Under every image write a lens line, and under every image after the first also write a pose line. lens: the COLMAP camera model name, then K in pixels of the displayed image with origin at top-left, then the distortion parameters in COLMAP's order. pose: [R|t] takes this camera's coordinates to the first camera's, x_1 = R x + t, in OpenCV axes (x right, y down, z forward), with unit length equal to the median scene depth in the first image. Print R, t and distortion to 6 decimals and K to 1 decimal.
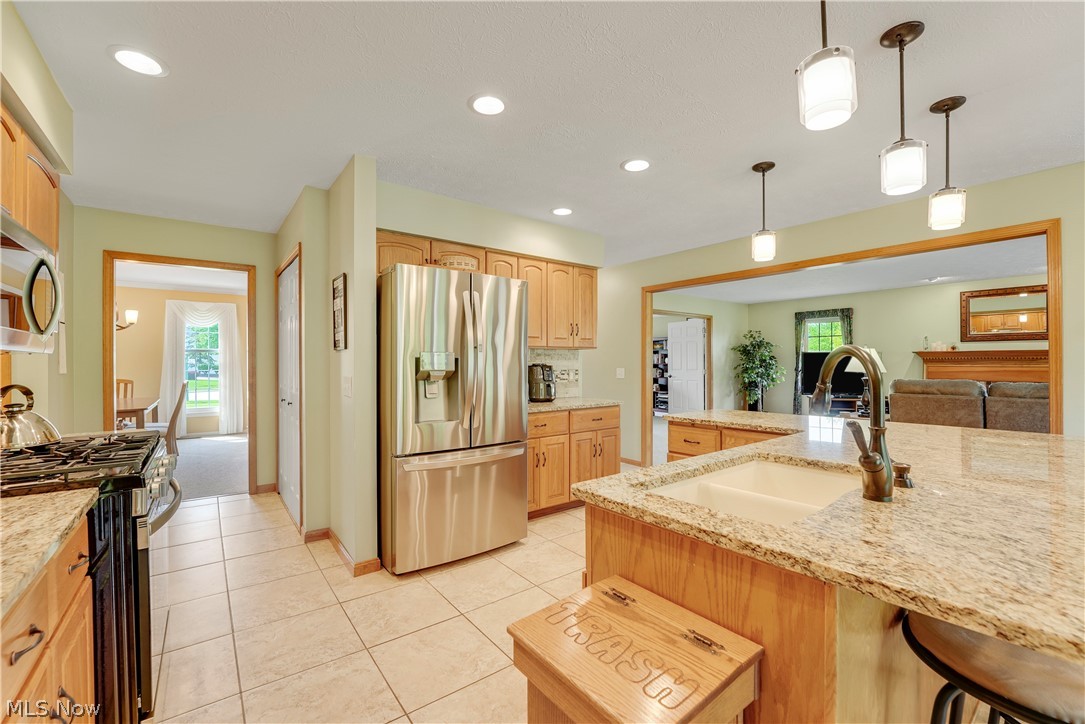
lens RADIAL K [[447.2, 0, 540.8], [0, 447.2, 361.9], [0, 0, 1]] dist [-0.026850, -0.000203]
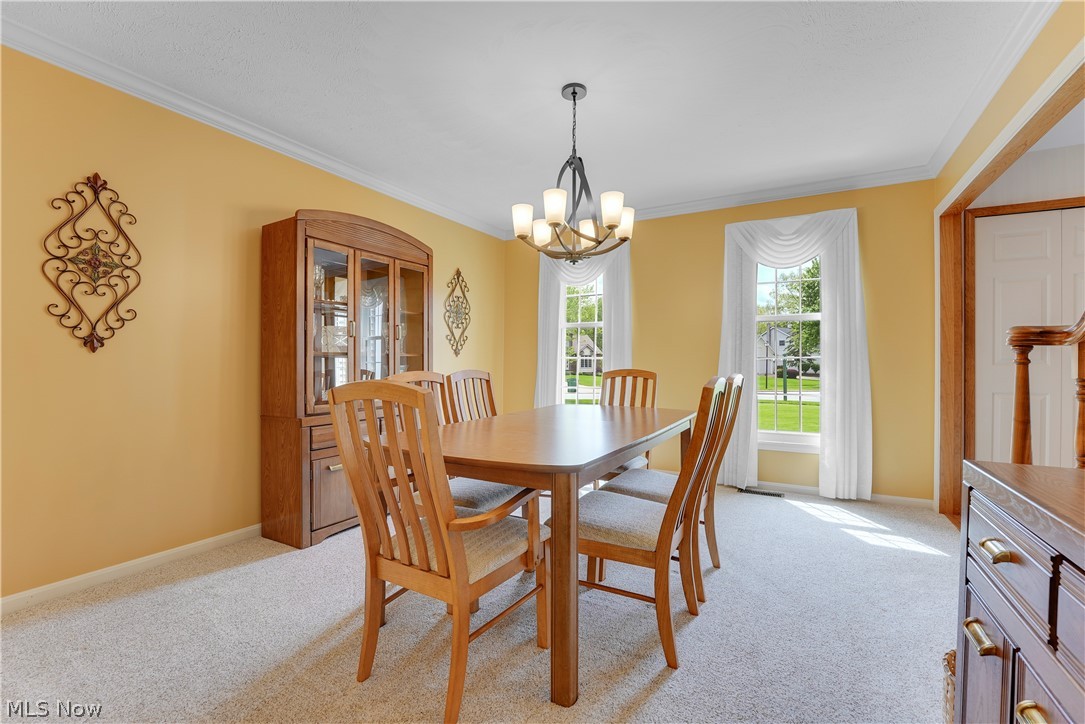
lens RADIAL K [[447.2, 0, 543.3], [0, 447.2, 363.6], [0, 0, 1]] dist [-0.026850, -0.000203]
pose [[0.374252, 0.001345, -0.927326, -0.405687], [-0.000263, 0.999999, 0.001345, 0.024860], [0.927327, -0.000260, 0.374252, 0.553162]]
